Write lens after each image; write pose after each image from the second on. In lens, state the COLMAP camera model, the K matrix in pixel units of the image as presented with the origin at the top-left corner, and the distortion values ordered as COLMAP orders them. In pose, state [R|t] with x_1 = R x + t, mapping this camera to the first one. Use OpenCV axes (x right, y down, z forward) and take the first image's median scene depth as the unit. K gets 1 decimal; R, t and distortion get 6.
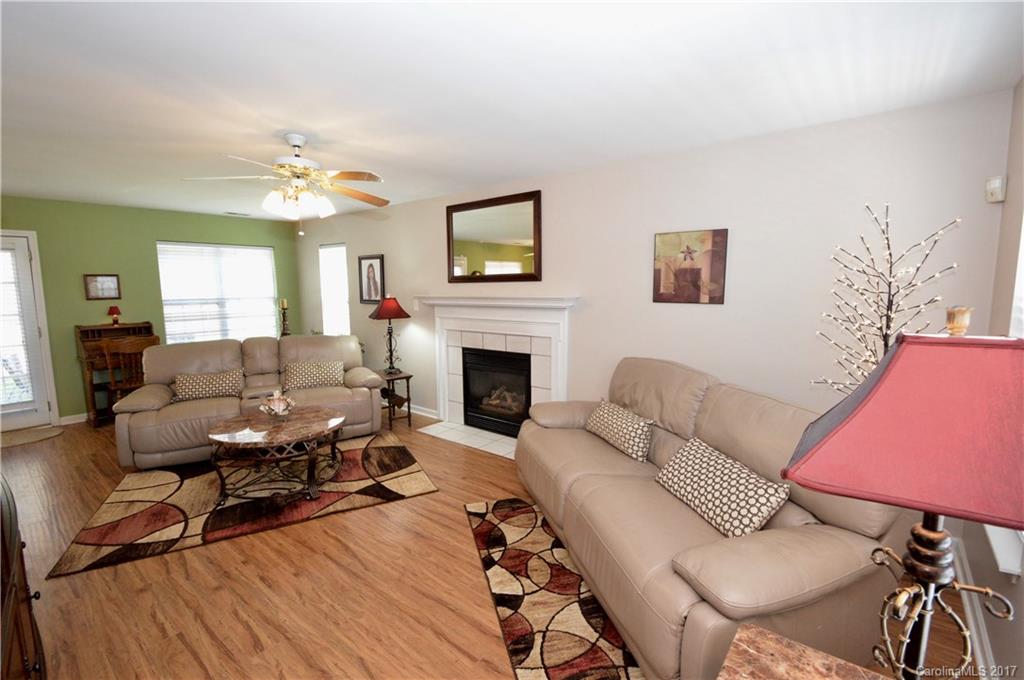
lens RADIAL K [[458.3, 0, 511.2], [0, 458.3, 337.6], [0, 0, 1]] dist [0.017875, -0.020260]
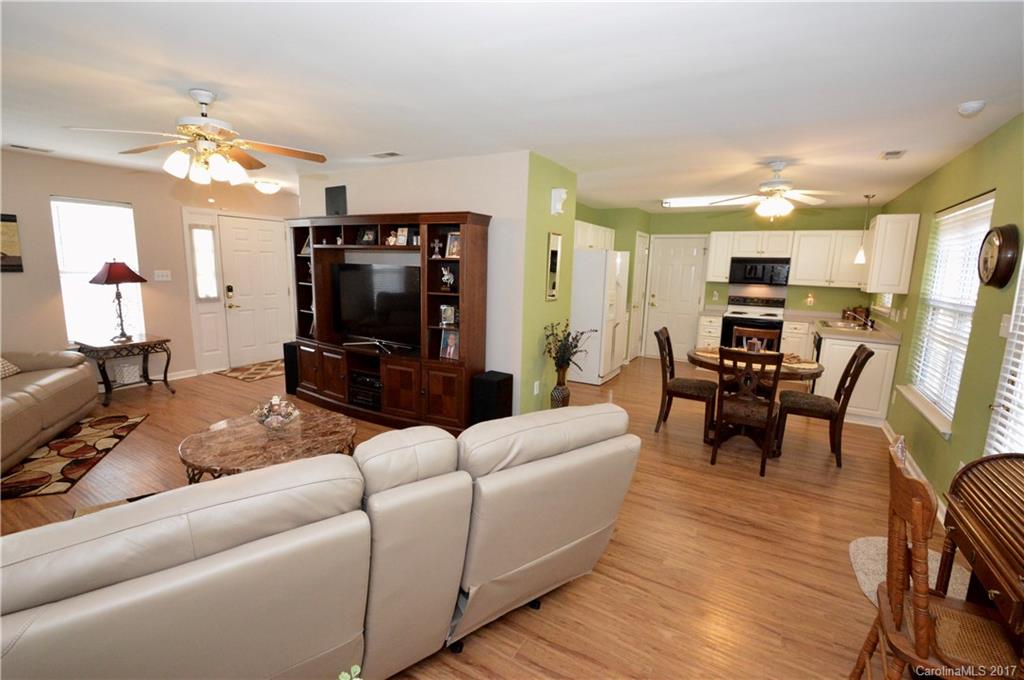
lens RADIAL K [[453.0, 0, 512.0], [0, 453.0, 340.0], [0, 0, 1]] dist [0.016918, -0.016089]
pose [[-0.987591, 0.004856, -0.156970, -0.570915], [-0.039193, 0.960274, 0.276293, -0.147916], [0.152075, 0.279016, -0.948168, 1.284291]]
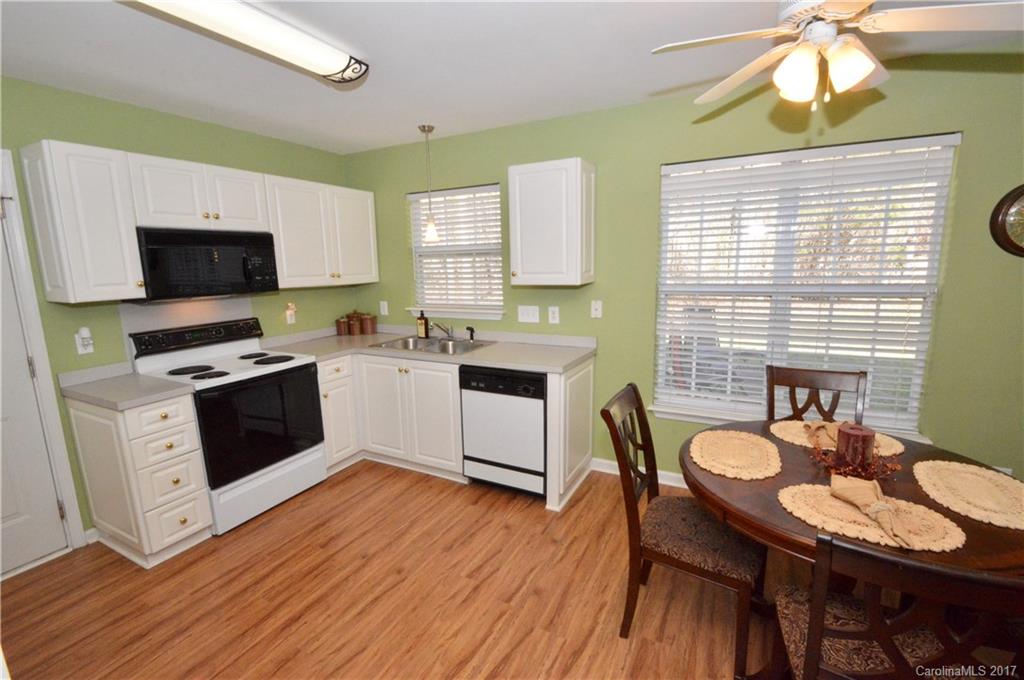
lens RADIAL K [[453.0, 0, 512.0], [0, 453.0, 340.0], [0, 0, 1]] dist [0.016918, -0.016089]
pose [[0.205776, 0.170805, -0.963577, -0.894301], [-0.093533, 0.983575, 0.154376, -0.019786], [0.974119, 0.058360, 0.218372, 0.236240]]
